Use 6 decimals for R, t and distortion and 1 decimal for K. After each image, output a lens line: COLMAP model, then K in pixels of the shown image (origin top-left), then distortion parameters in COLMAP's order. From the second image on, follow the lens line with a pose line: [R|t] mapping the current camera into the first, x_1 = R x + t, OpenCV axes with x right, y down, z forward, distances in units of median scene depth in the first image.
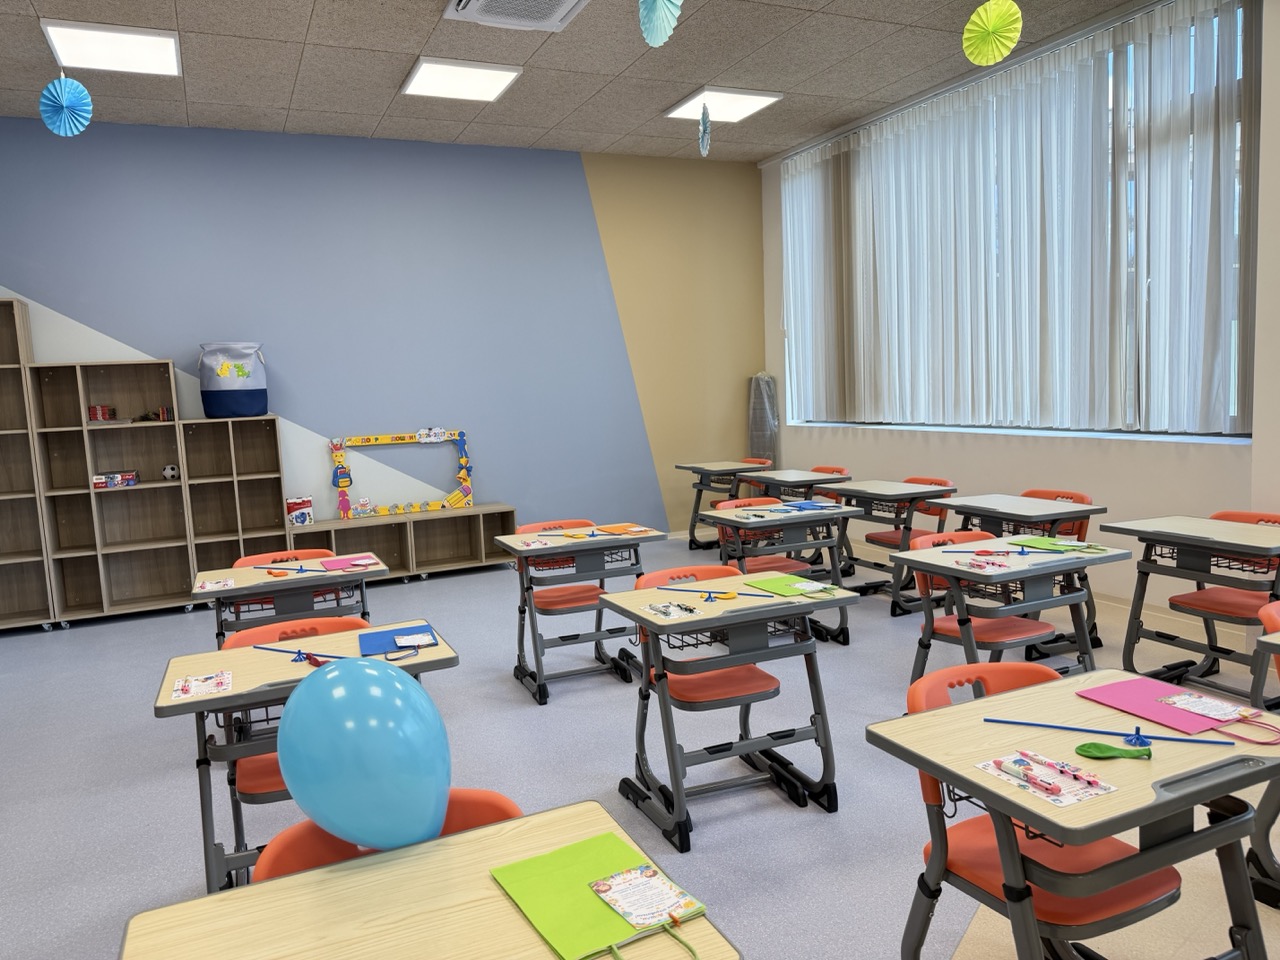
lens RADIAL K [[916.4, 0, 636.1], [0, 916.4, 482.1], [0, 0, 1]] dist [0.077655, 0.003146]
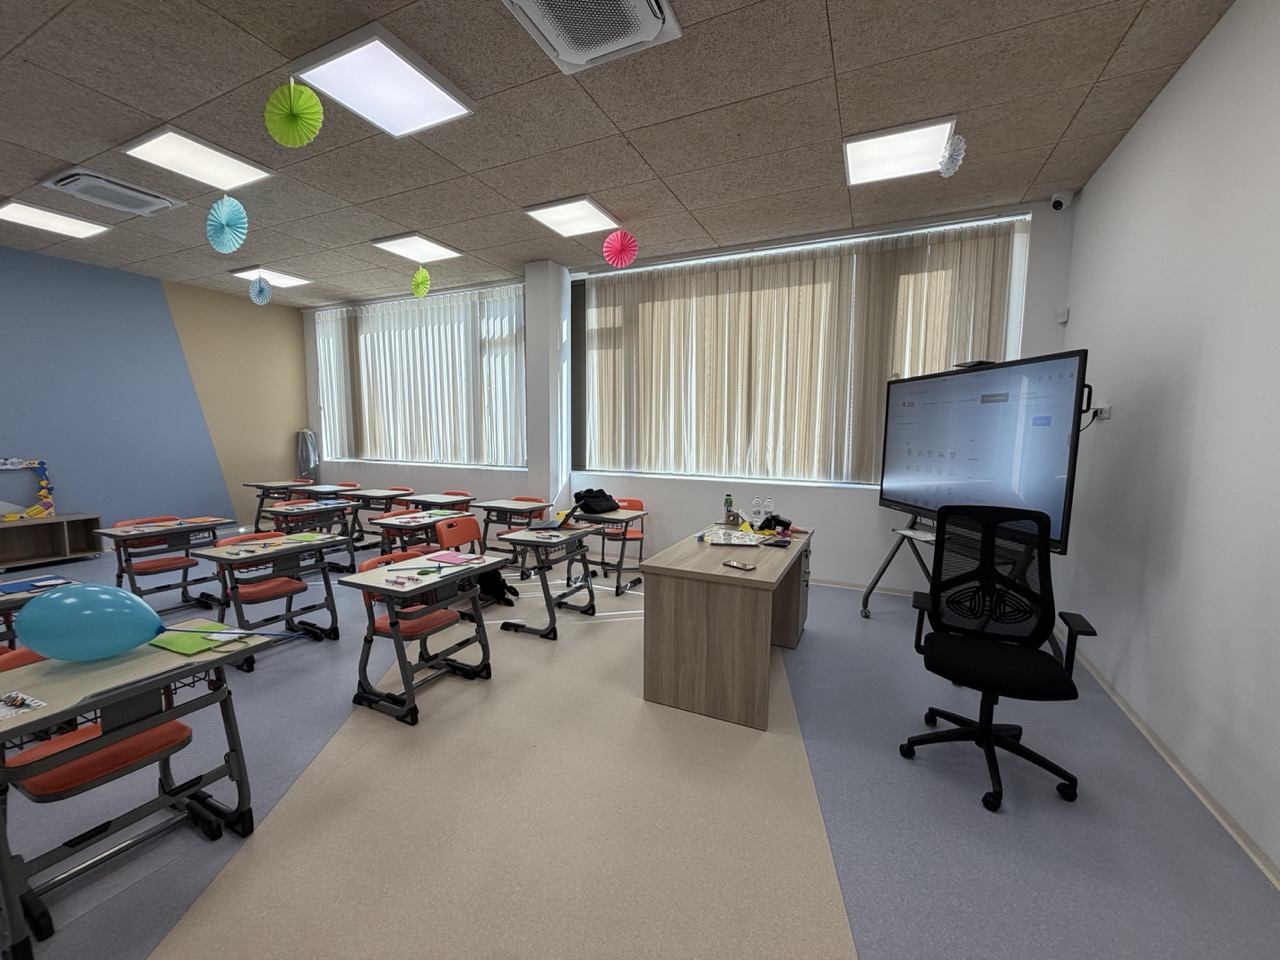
lens RADIAL K [[513.3, 0, 643.6], [0, 513.3, 478.8], [0, 0, 1]] dist [0.002186, -0.000263]
pose [[0.761953, -0.009446, 0.647563, -0.009224], [0.027652, 0.999456, -0.017958, 0.014207], [-0.647041, 0.031589, 0.761800, -0.243990]]
